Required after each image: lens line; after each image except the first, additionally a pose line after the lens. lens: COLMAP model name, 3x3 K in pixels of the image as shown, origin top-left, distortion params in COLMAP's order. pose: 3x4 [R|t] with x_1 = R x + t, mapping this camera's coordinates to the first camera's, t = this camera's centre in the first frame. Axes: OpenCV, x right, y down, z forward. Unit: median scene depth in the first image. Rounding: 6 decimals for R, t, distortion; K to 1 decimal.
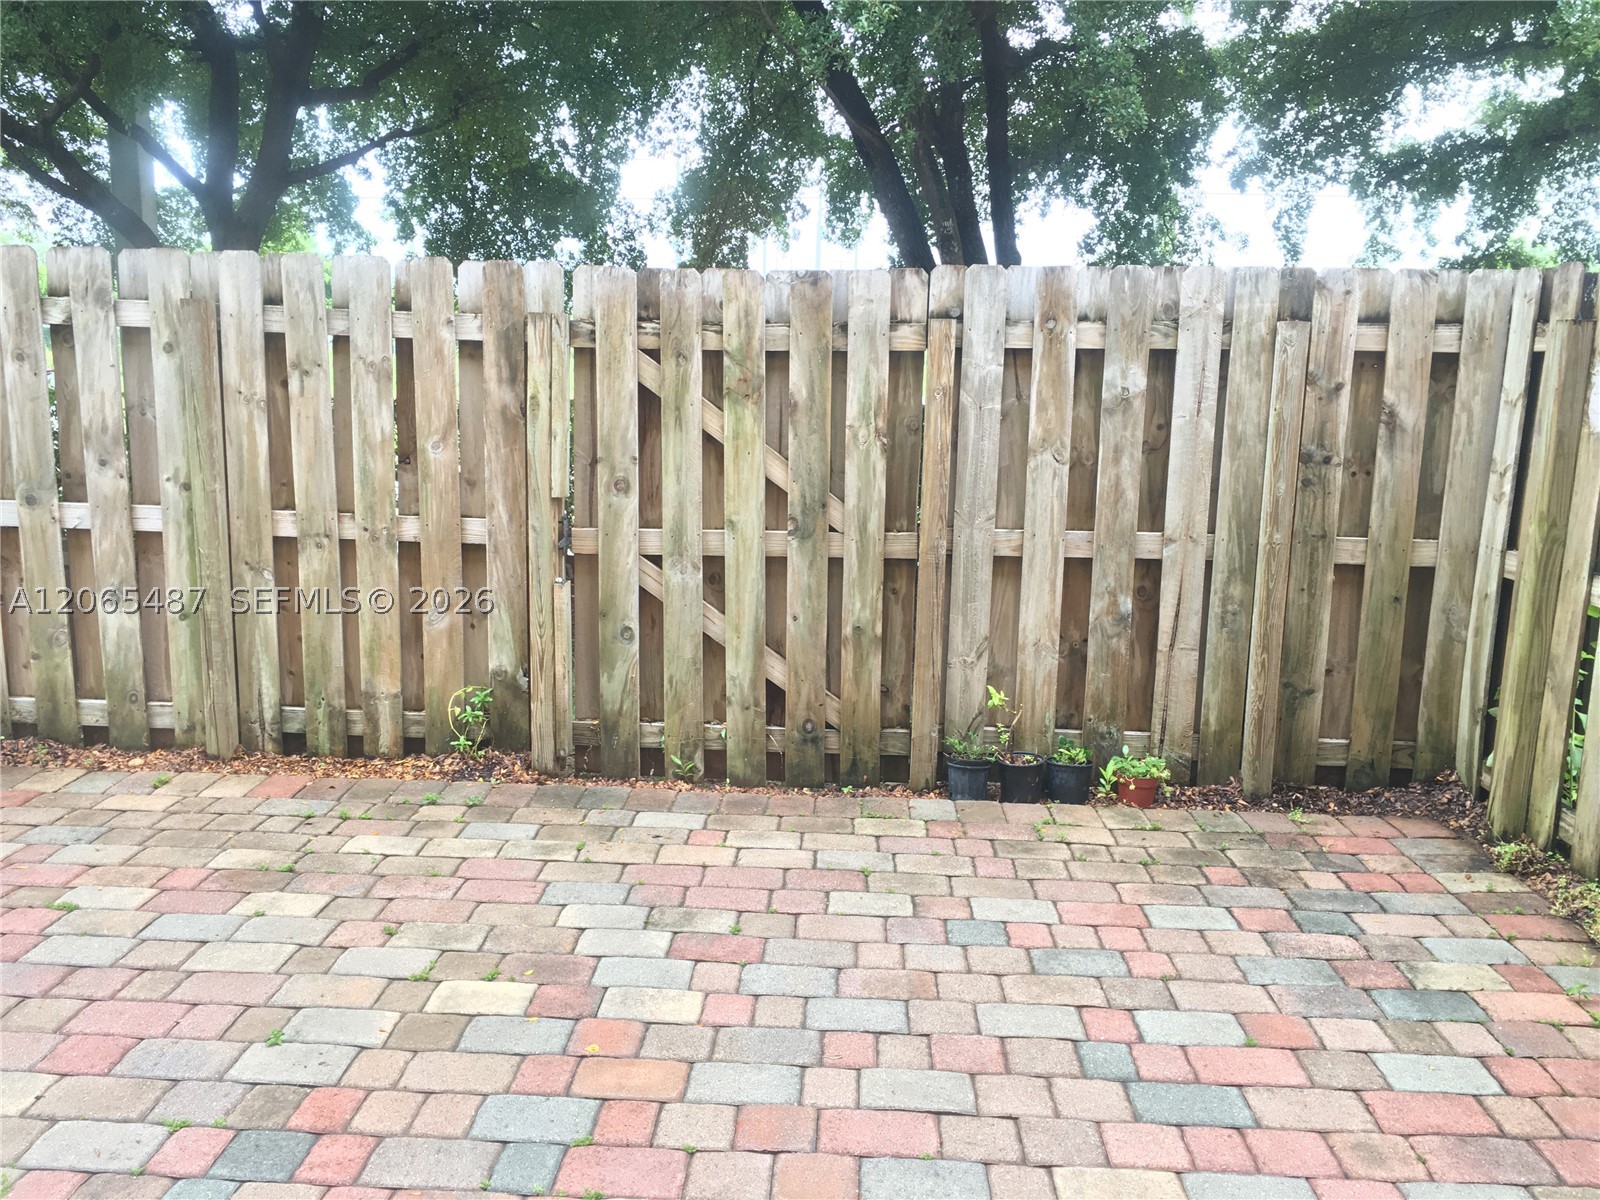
lens RADIAL K [[1349.5, 0, 798.3], [0, 1349.5, 599.0], [0, 0, 1]] dist [0.061558, 0.006670]
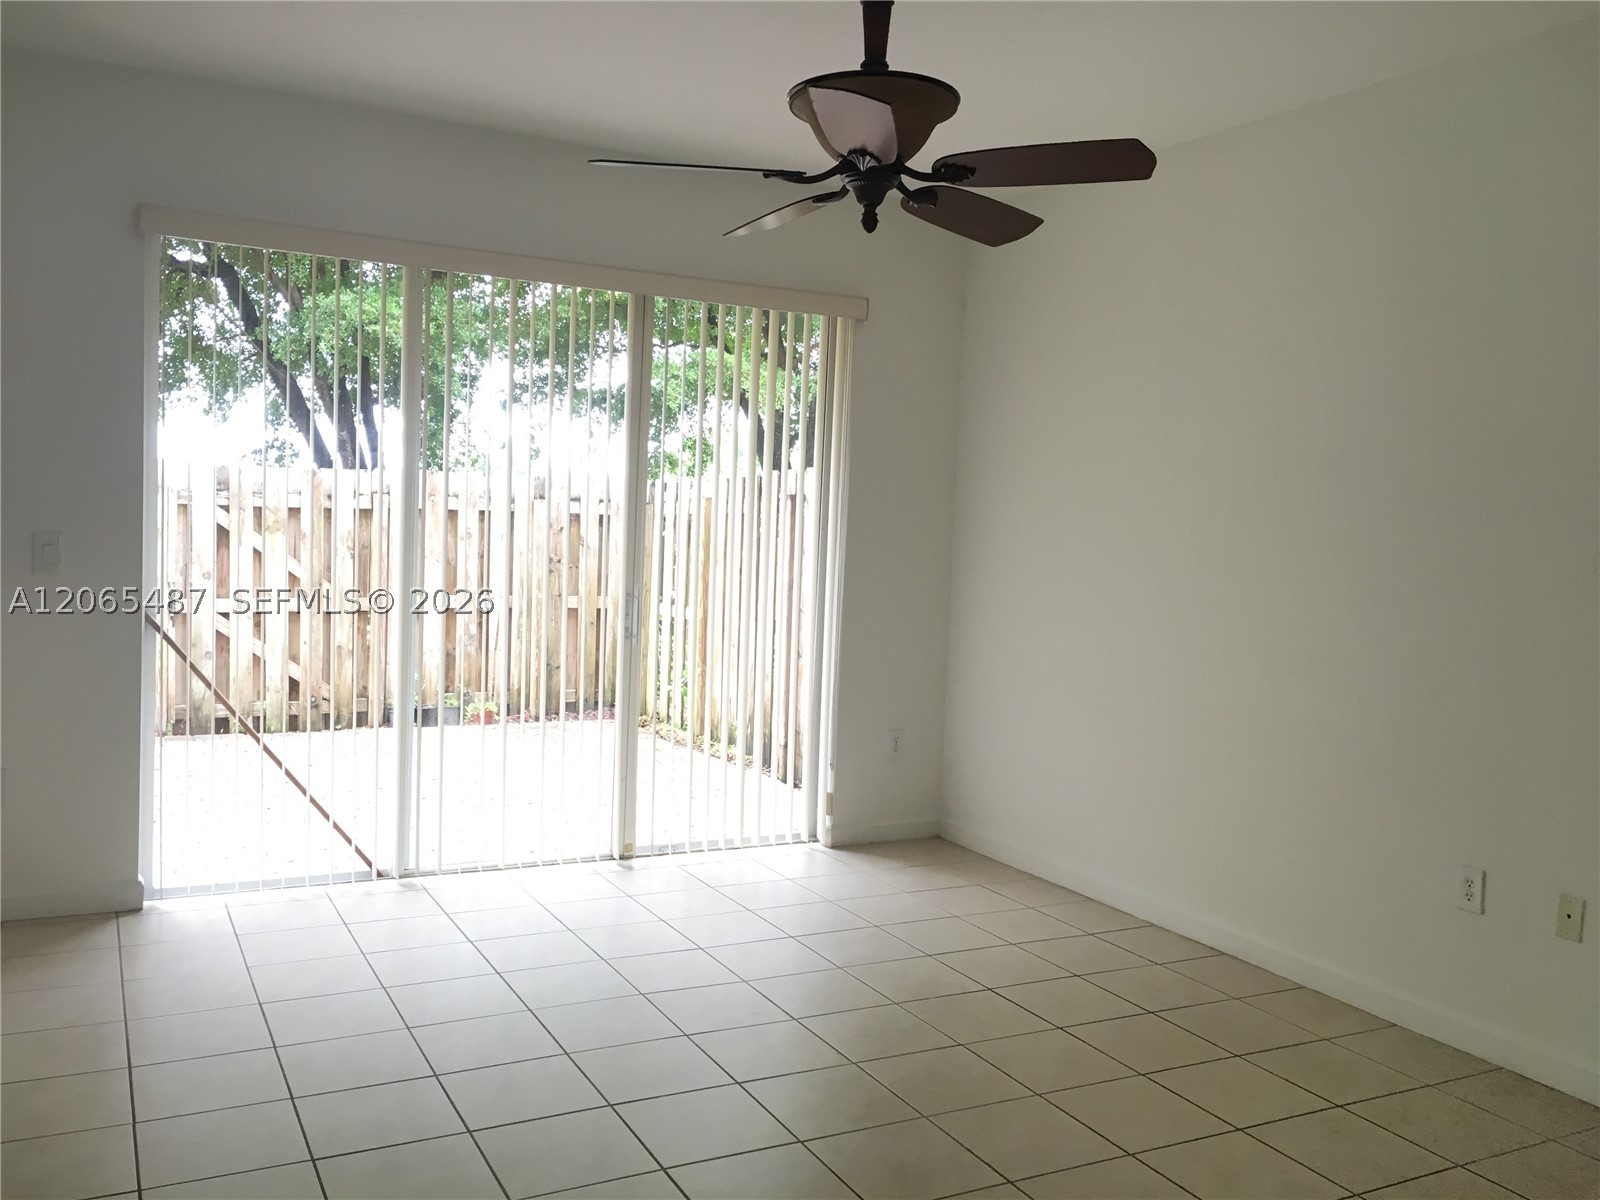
lens RADIAL K [[1349.5, 0, 799.9], [0, 1349.5, 601.0], [0, 0, 1]] dist [0.061558, 0.006670]
pose [[0.862565, -0.019380, 0.505575, -0.384649], [0.076534, 0.992765, -0.092520, 0.193930], [-0.500124, 0.118498, 0.857808, -1.065441]]
